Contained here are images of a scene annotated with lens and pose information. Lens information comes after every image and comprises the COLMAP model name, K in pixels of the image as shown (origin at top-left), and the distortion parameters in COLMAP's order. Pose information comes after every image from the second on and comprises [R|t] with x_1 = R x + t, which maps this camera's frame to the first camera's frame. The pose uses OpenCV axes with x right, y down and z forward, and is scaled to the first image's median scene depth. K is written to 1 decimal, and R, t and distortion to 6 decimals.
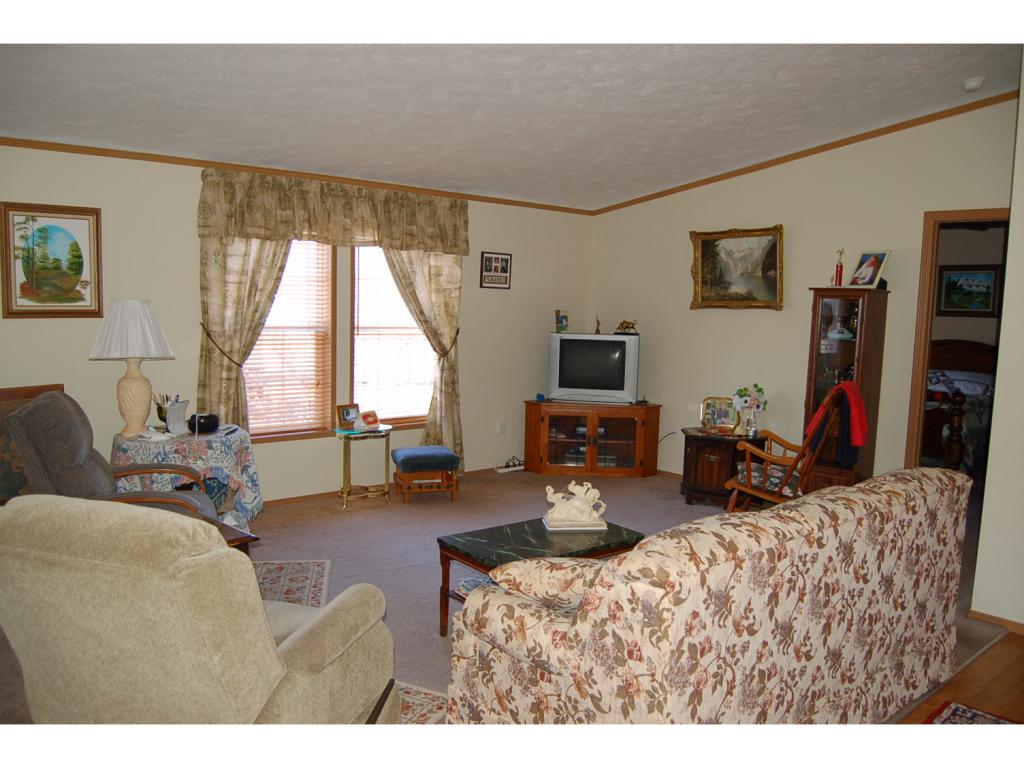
lens RADIAL K [[802.1, 0, 496.2], [0, 802.1, 408.6], [0, 0, 1]] dist [-0.078400, 0.005994]
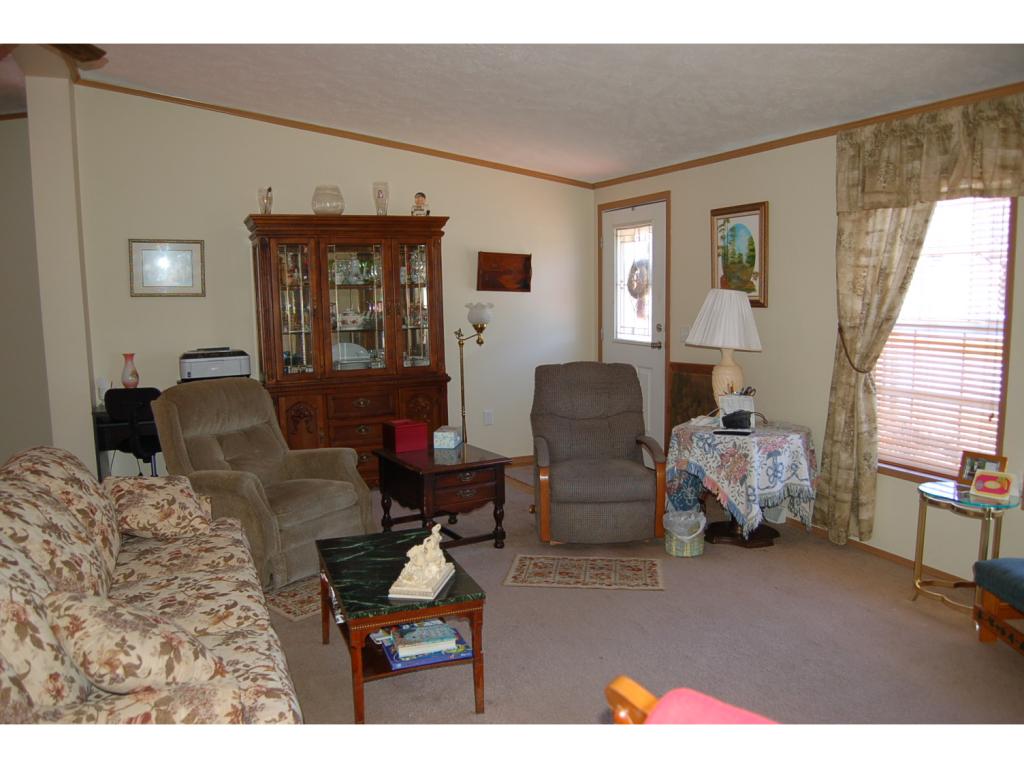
lens RADIAL K [[802.1, 0, 508.9], [0, 802.1, 395.0], [0, 0, 1]] dist [-0.078400, 0.005994]
pose [[-0.302227, 0.105338, -0.947398, 0.615515], [-0.116133, 0.982403, 0.146277, -0.118984], [0.946135, 0.154233, -0.284676, 1.019137]]
